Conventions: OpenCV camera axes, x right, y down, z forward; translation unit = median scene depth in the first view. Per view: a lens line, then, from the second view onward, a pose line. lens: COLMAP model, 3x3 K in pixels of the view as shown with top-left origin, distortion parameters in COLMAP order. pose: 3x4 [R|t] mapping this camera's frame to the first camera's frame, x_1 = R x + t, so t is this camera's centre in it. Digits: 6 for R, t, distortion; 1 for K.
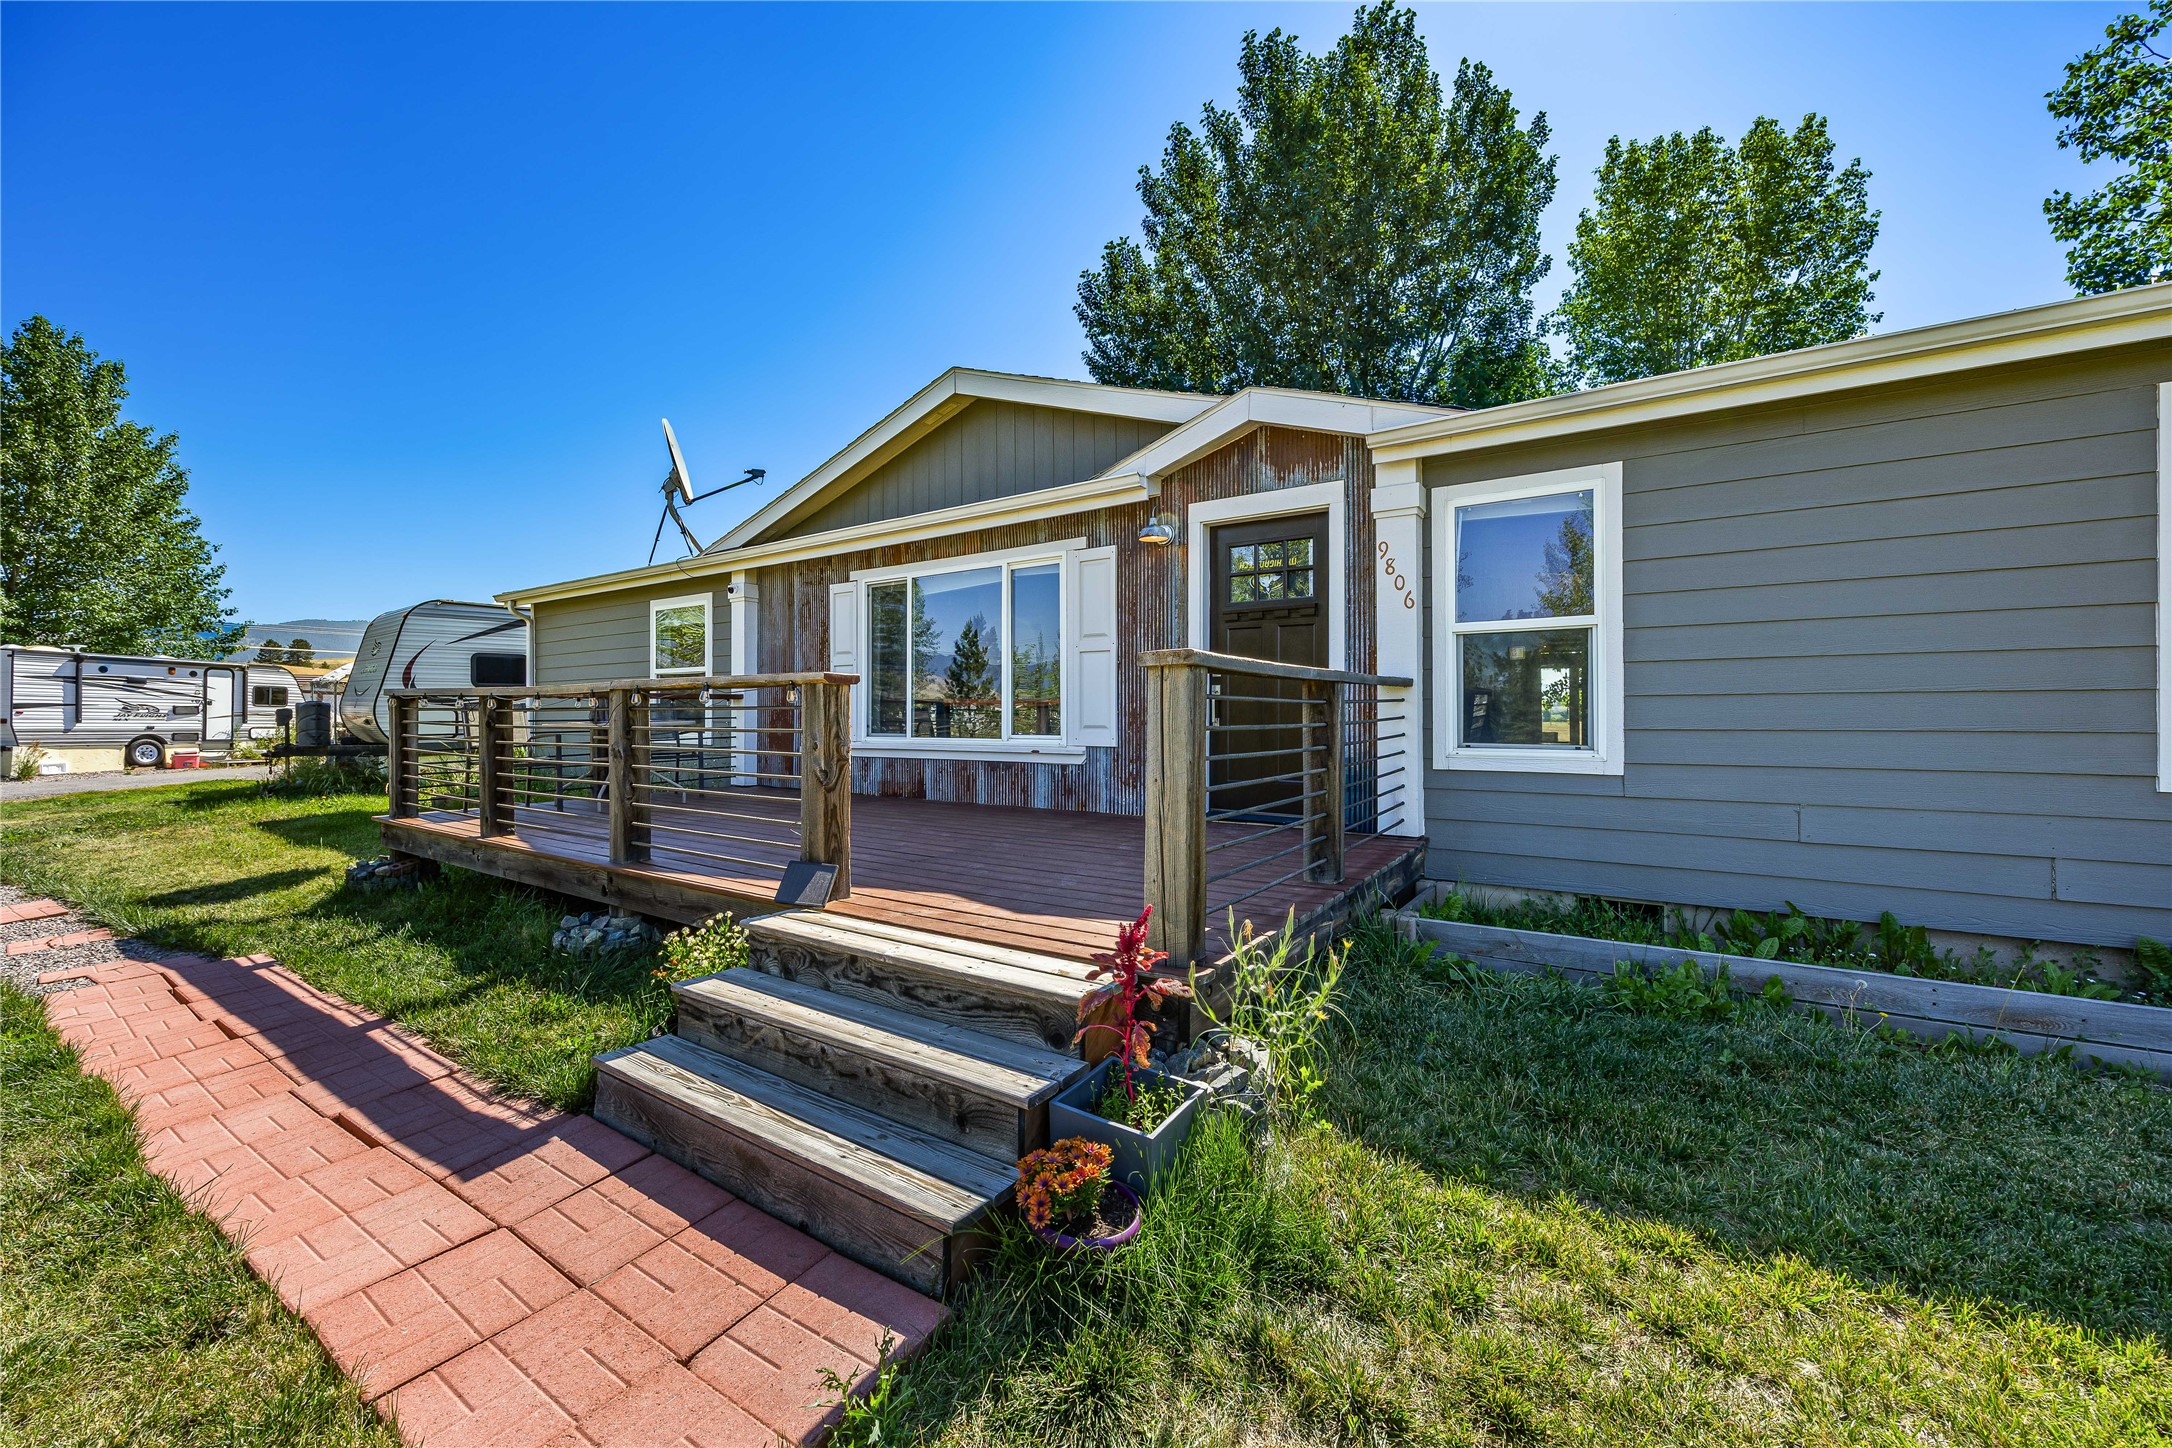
lens RADIAL K [[838.0, 0, 1087.5], [0, 838.0, 719.5], [0, 0, 1]] dist [-0.003052, -0.000149]
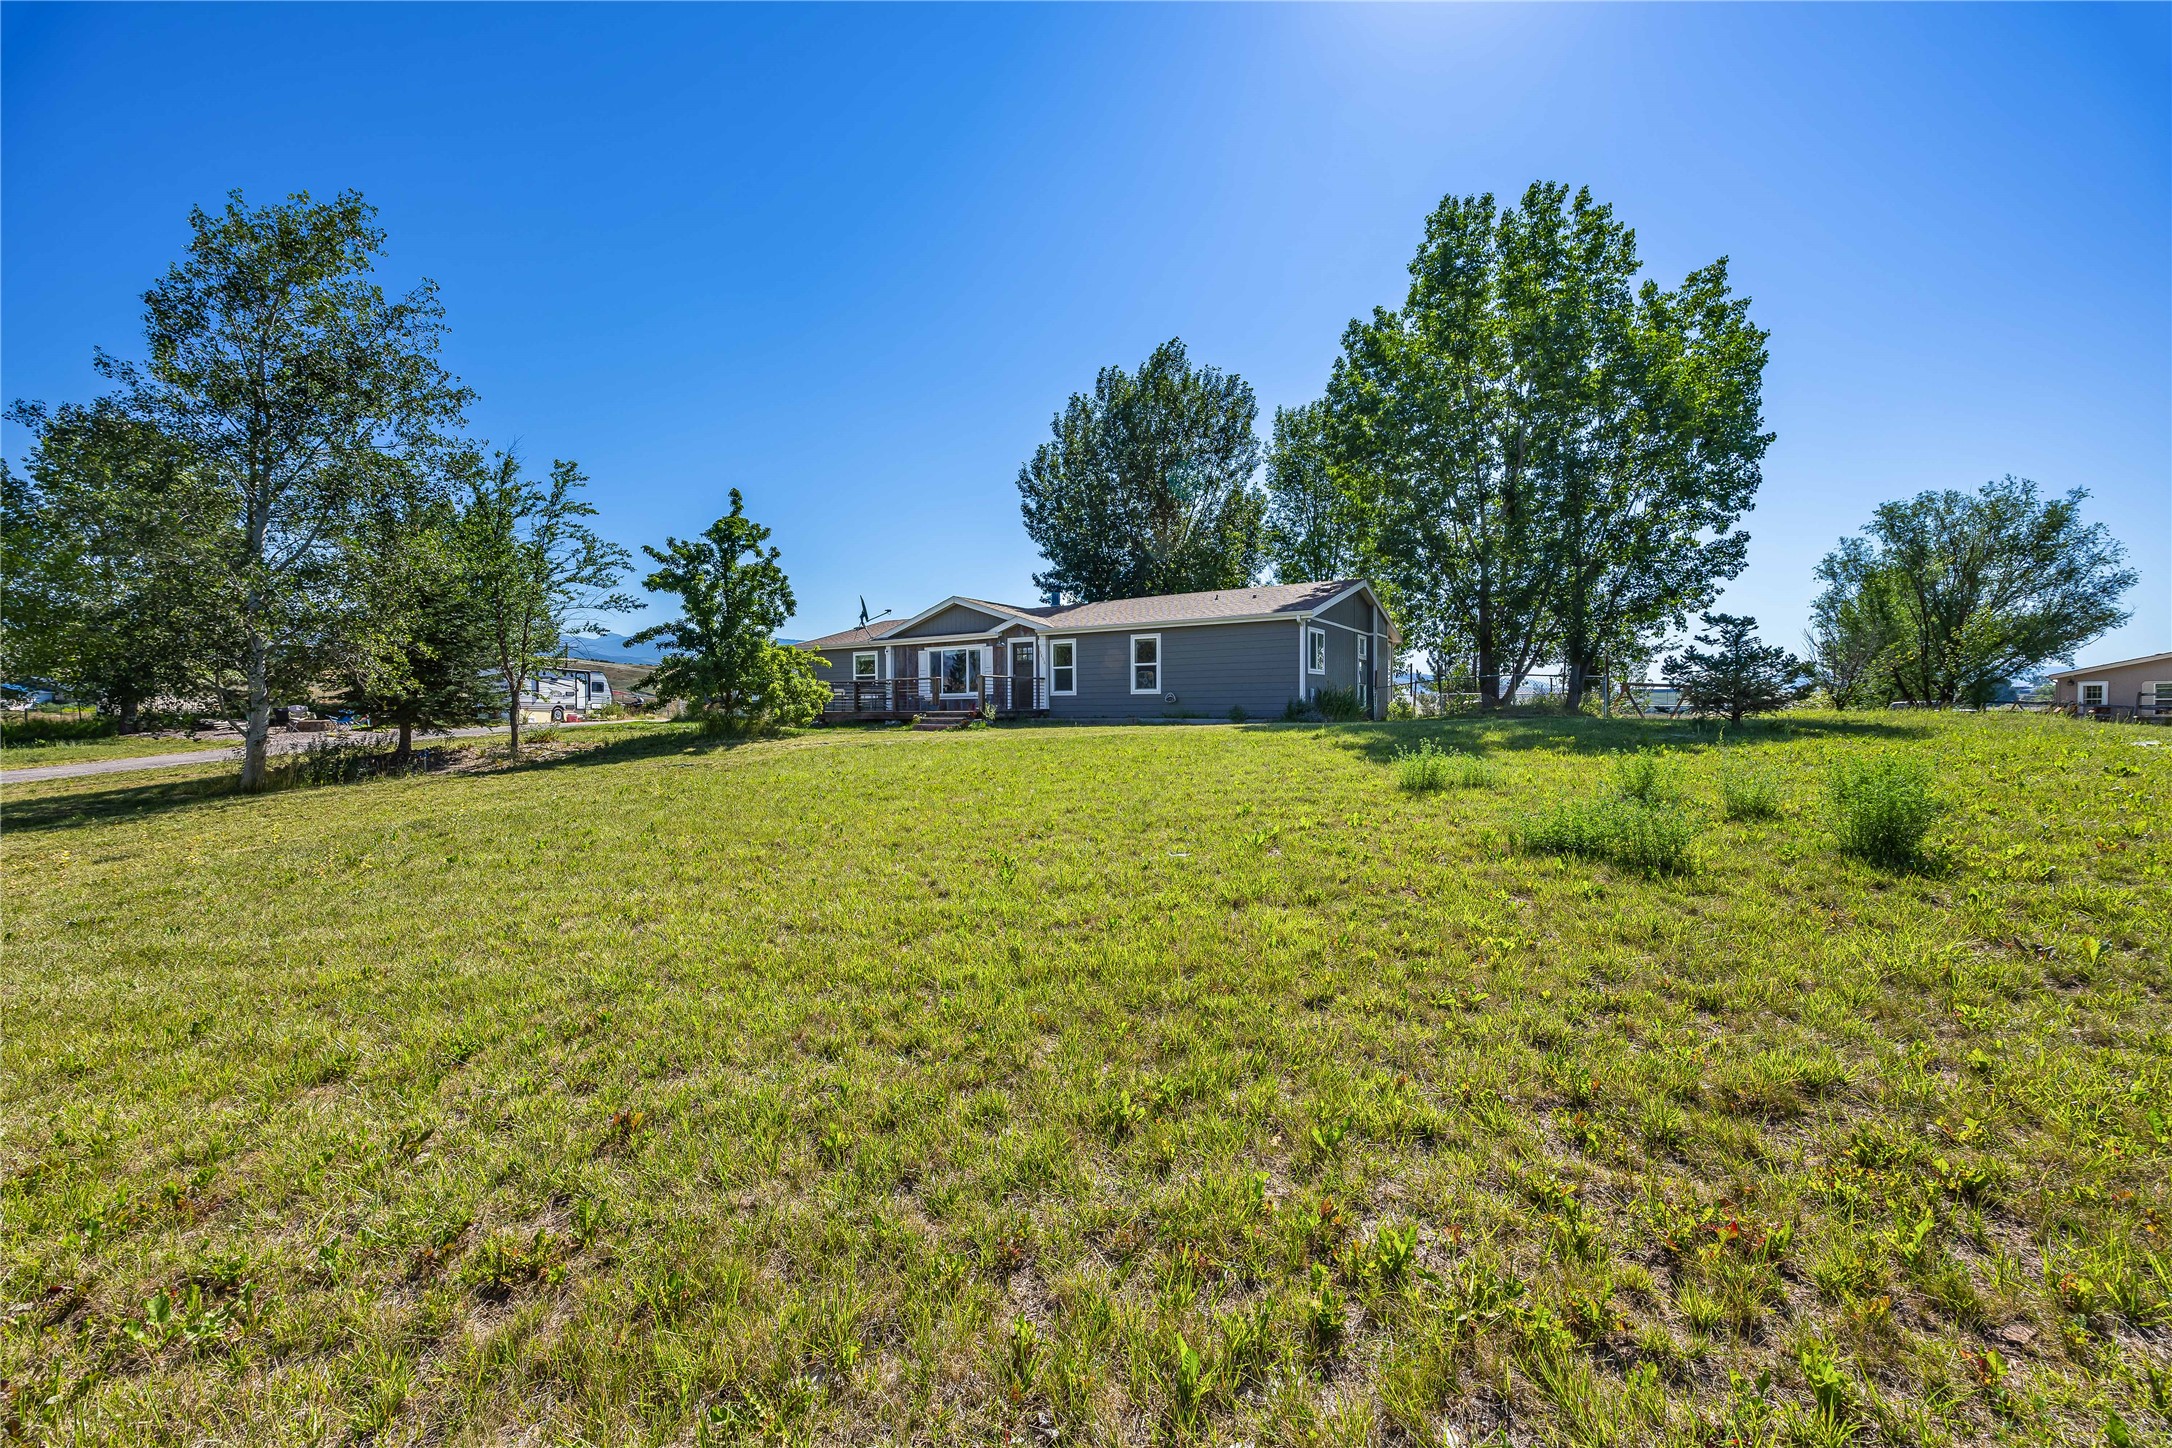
lens RADIAL K [[838.0, 0, 1082.7], [0, 838.0, 732.5], [0, 0, 1]] dist [-0.003052, -0.000149]
pose [[0.999960, 0.007574, 0.004717, 0.337595], [-0.007590, 0.999966, 0.003328, 0.148643], [-0.004692, -0.003364, 0.999983, -2.318891]]
